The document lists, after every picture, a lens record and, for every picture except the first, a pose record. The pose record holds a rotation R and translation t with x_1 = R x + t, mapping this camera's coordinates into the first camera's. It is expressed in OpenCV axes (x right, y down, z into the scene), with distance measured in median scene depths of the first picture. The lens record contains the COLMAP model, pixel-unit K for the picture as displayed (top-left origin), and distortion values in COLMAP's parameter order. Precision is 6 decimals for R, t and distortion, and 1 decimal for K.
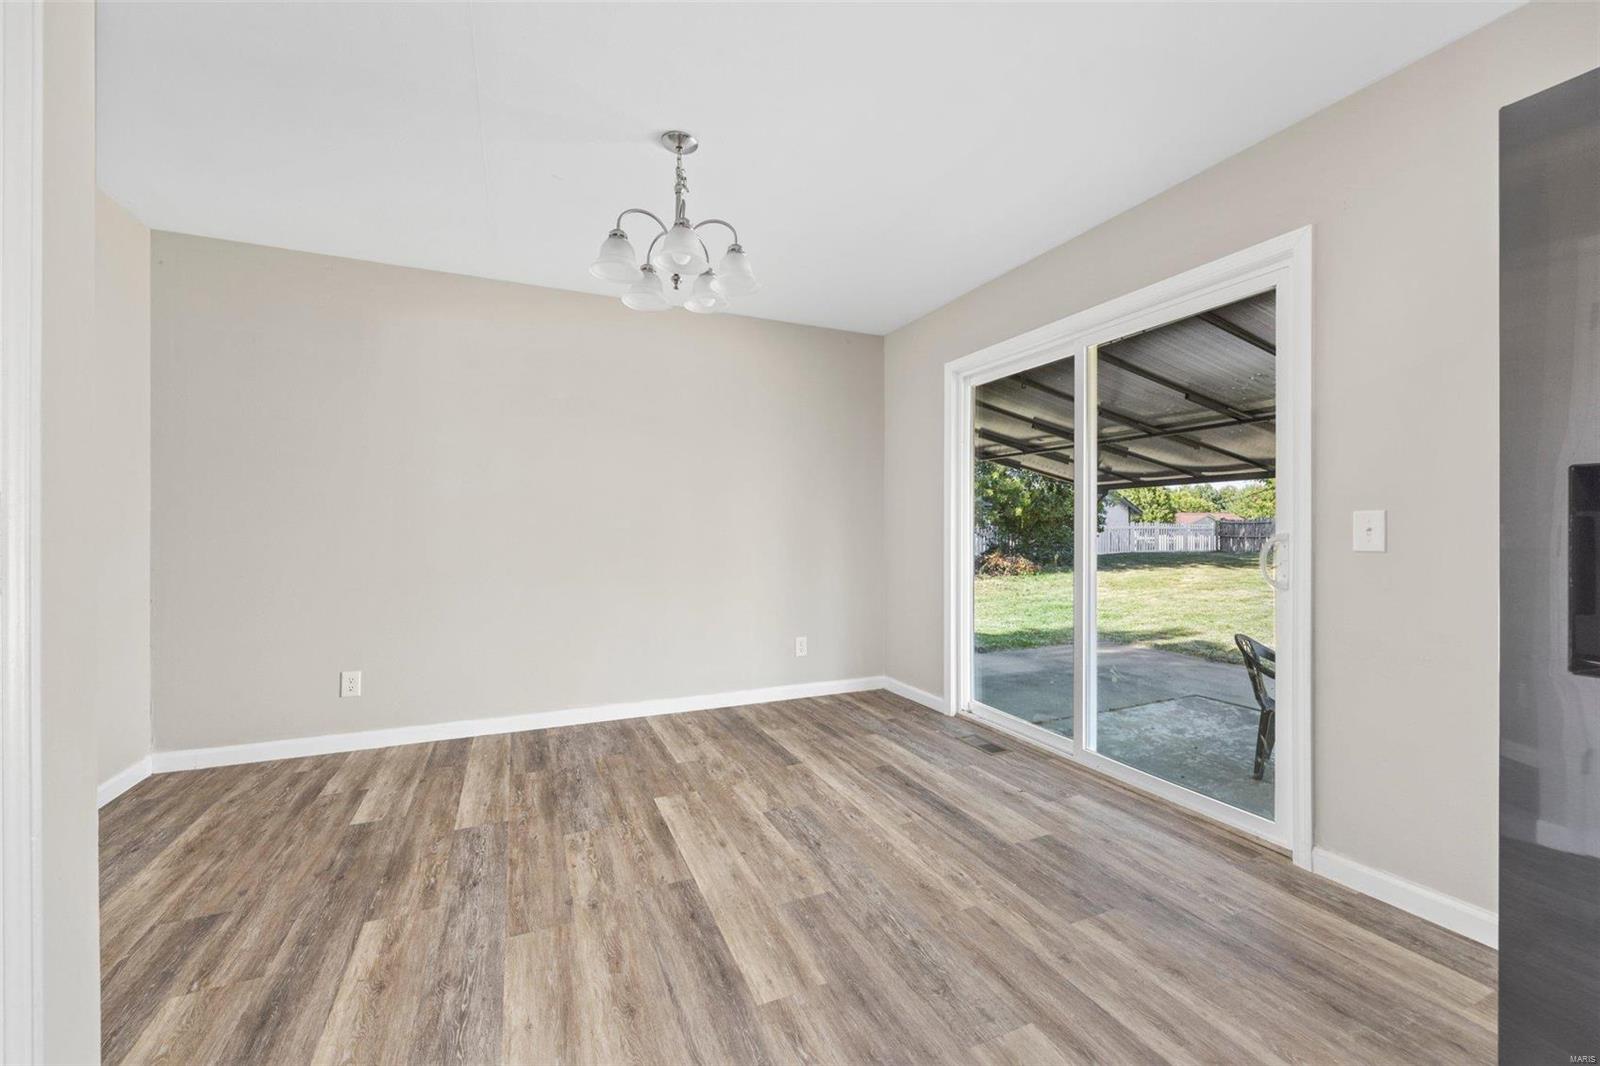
lens RADIAL K [[635.6, 0, 801.7], [0, 635.6, 529.4], [0, 0, 1]] dist [-0.004319, 0.000323]
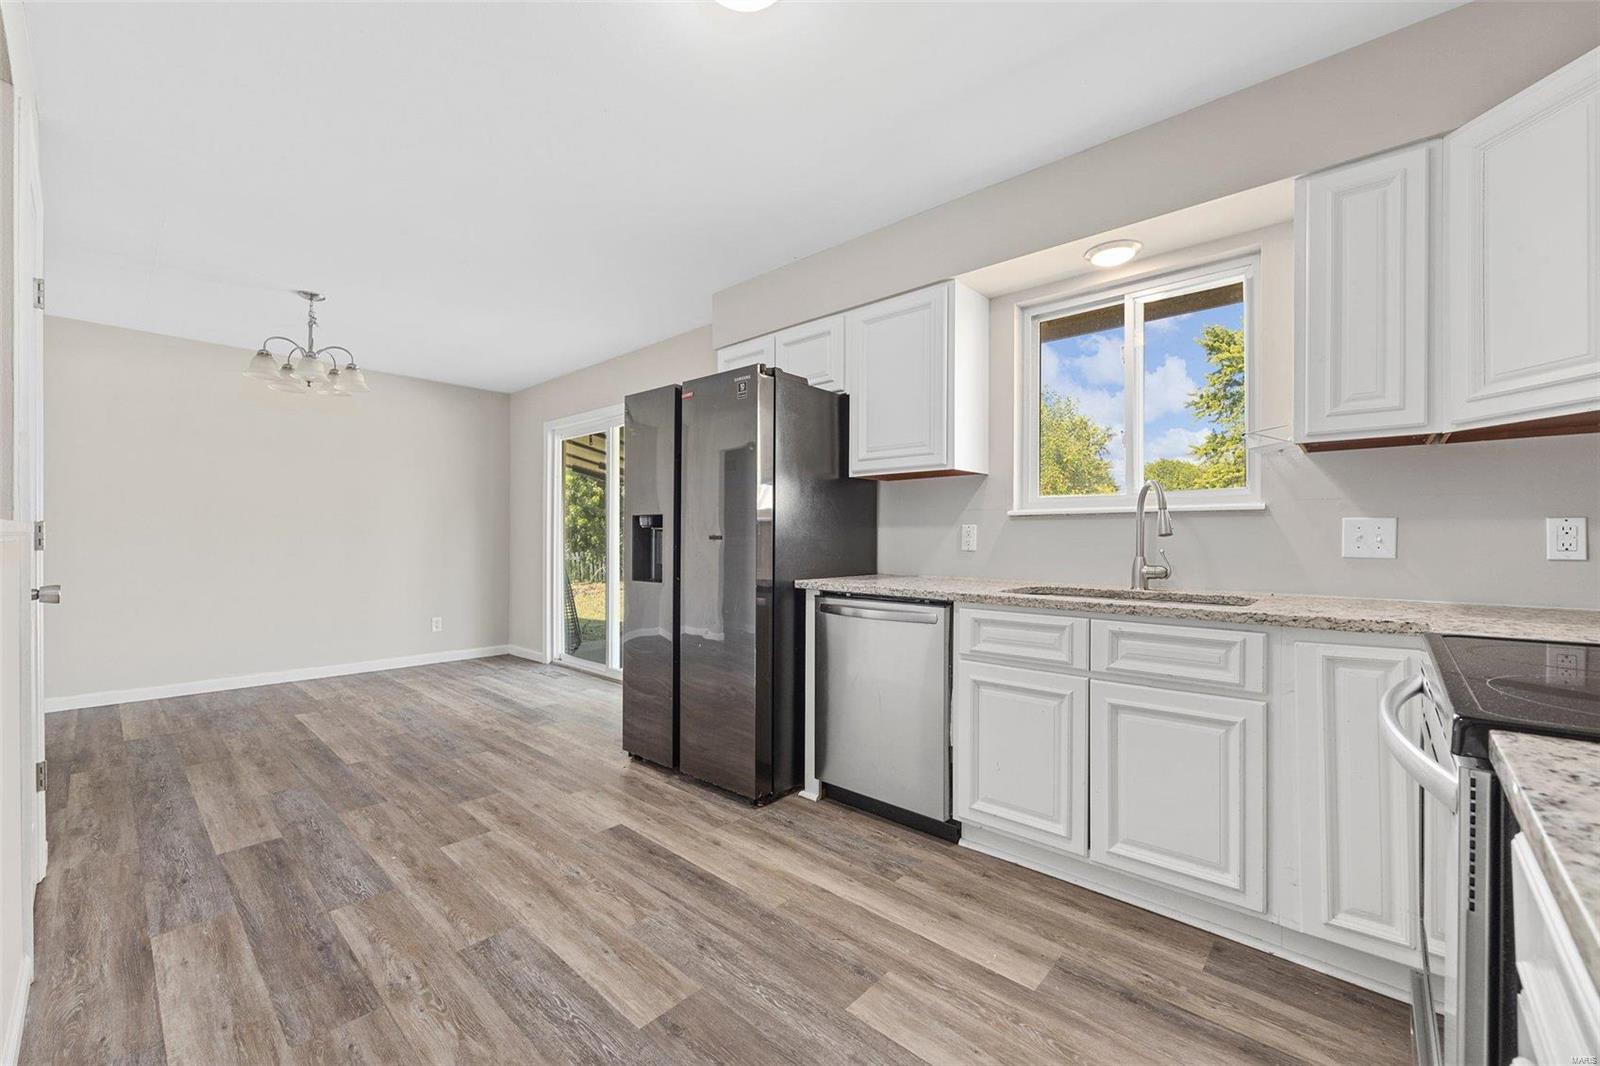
lens RADIAL K [[643.7, 0, 800.0], [0, 643.7, 540.3], [0, 0, 1]] dist [-0.003973, 0.000086]
pose [[0.917021, 0.001171, 0.398838, 0.274631], [-0.002664, 0.999991, 0.003189, 0.004175], [-0.398831, -0.003986, 0.917016, -0.922678]]
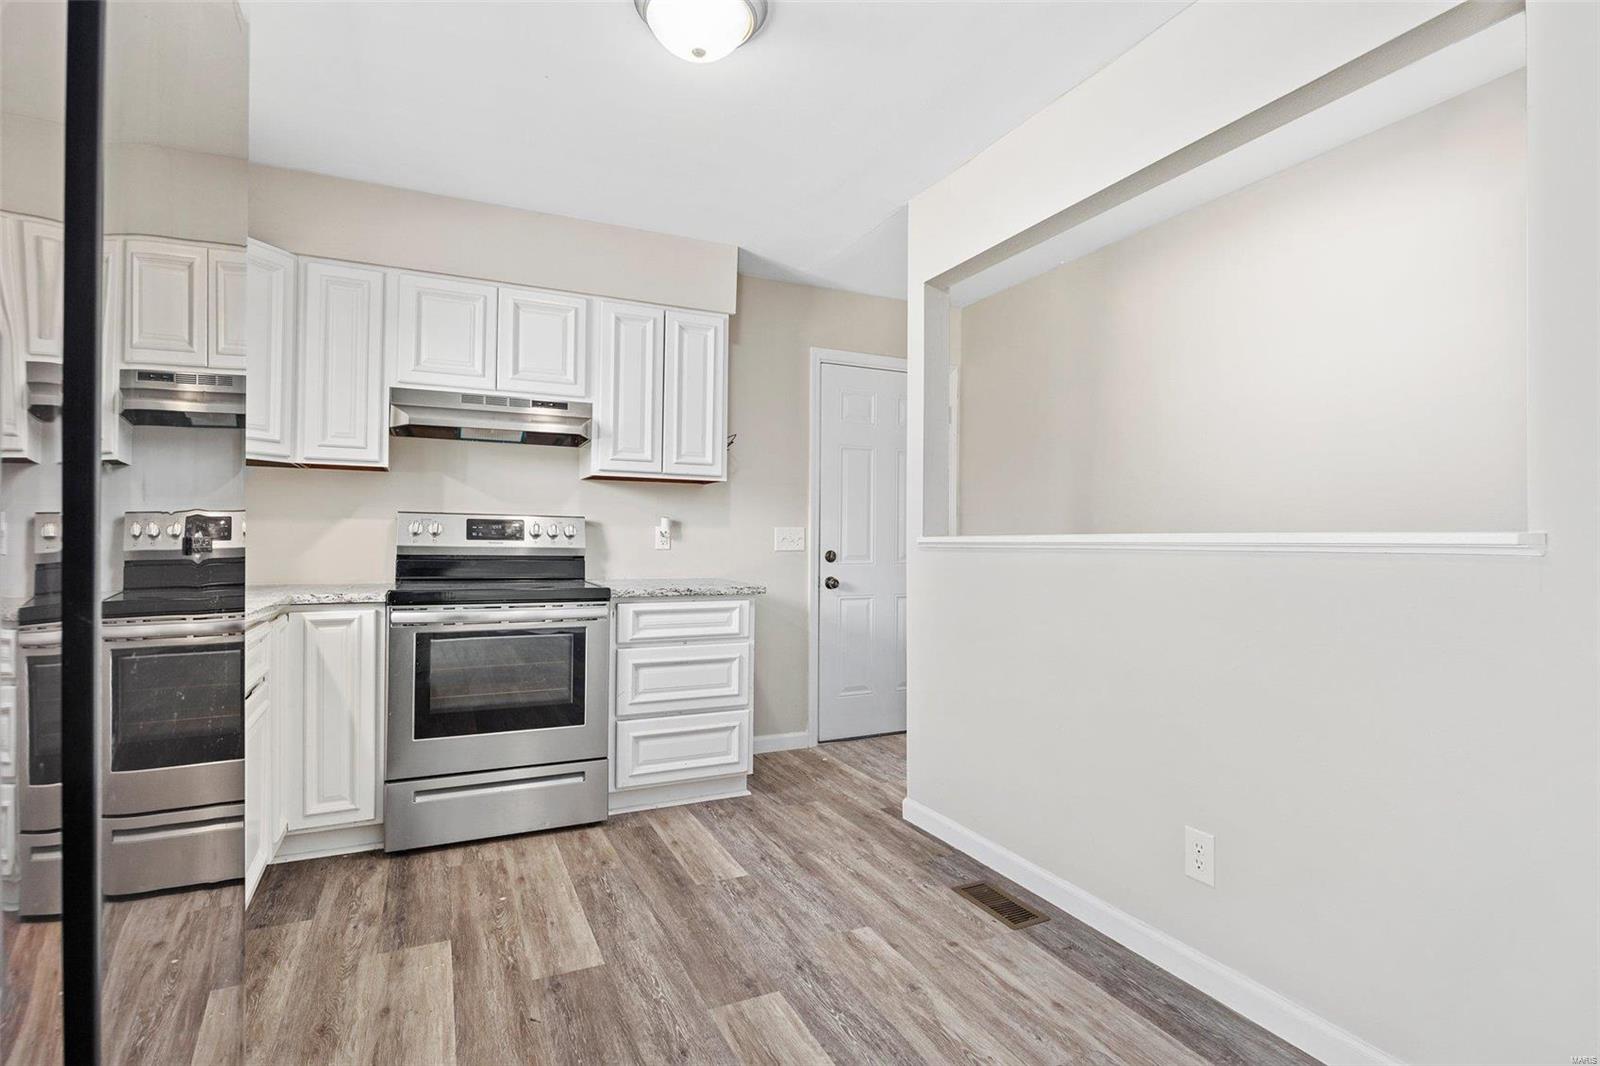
lens RADIAL K [[772.5, 0, 803.6], [0, 772.5, 536.3], [0, 0, 1]] dist [-0.009387, 0.000274]
pose [[-0.999704, -0.004794, -0.023863, 0.370872], [-0.004736, 0.999986, -0.002475, 0.000601], [0.023875, -0.002361, -0.999712, 0.456868]]
